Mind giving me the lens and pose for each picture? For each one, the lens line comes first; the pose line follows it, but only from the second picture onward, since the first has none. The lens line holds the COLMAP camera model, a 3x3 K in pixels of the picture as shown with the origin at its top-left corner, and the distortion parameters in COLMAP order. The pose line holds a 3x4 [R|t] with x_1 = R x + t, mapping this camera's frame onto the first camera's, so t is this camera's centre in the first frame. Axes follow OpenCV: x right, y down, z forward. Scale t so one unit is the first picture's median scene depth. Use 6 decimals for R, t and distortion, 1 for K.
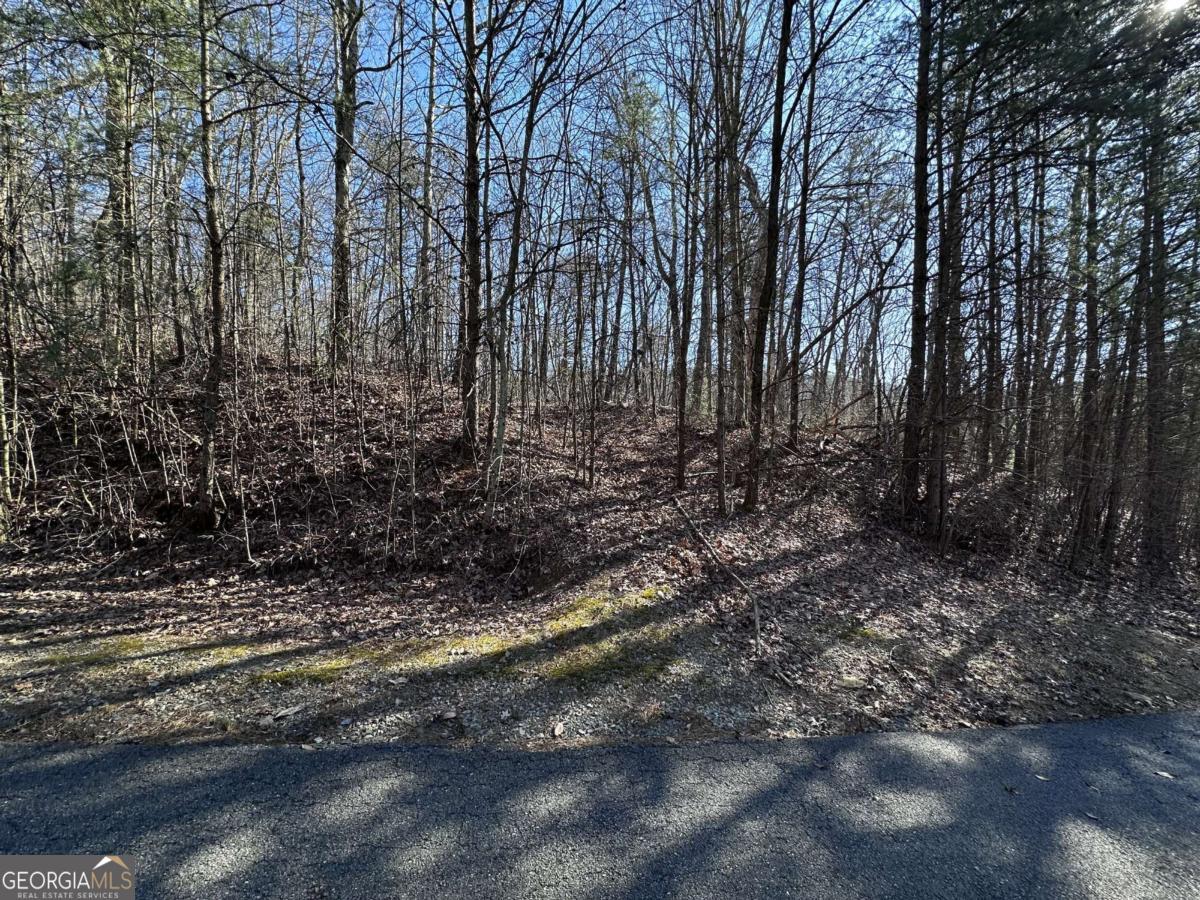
lens RADIAL K [[482.3, 0, 601.1], [0, 482.3, 451.1], [0, 0, 1]] dist [-0.000050, 0.000213]
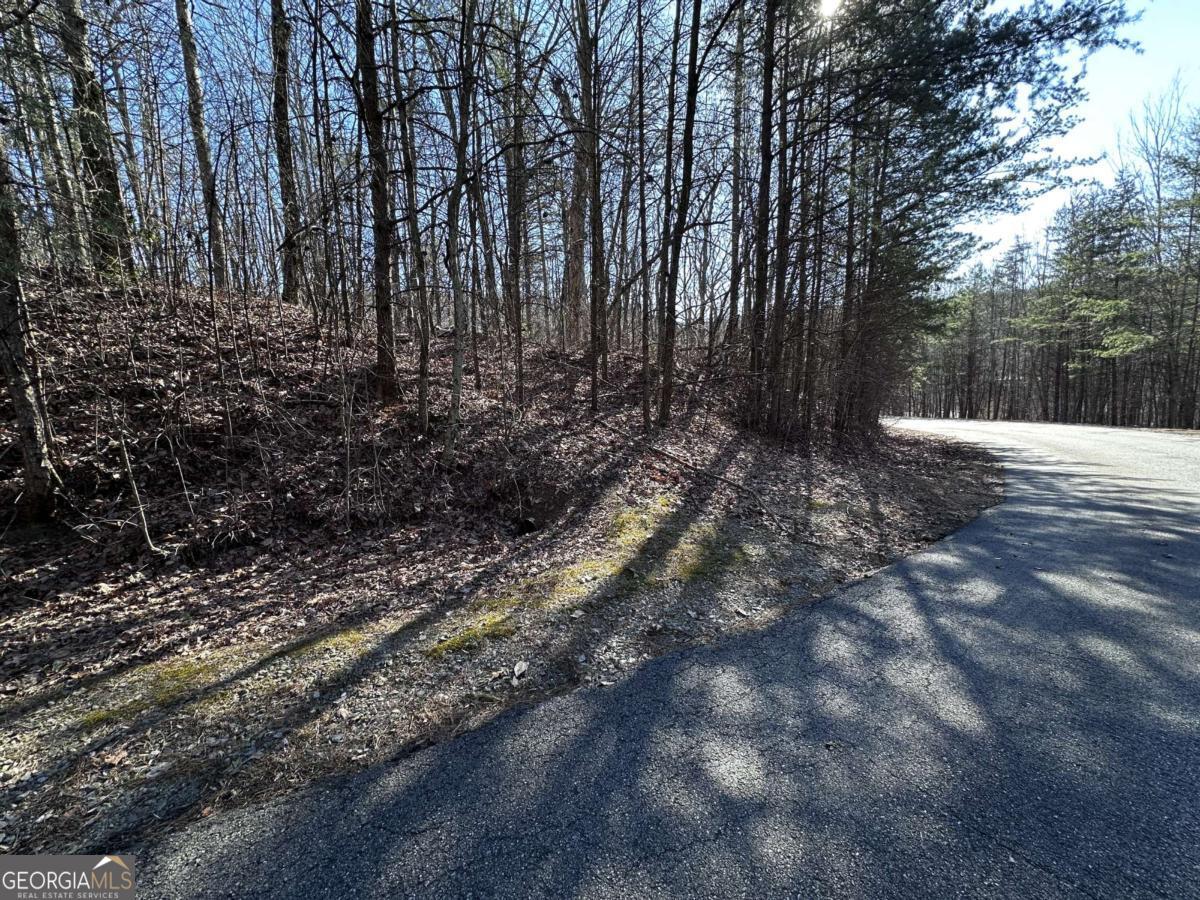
lens RADIAL K [[482.3, 0, 601.5], [0, 482.3, 449.3], [0, 0, 1]] dist [-0.000050, 0.000213]
pose [[0.894417, -0.108996, 0.433749, -0.676328], [0.045022, 0.986864, 0.155150, -0.003036], [-0.444962, -0.119241, 0.887576, 0.132132]]
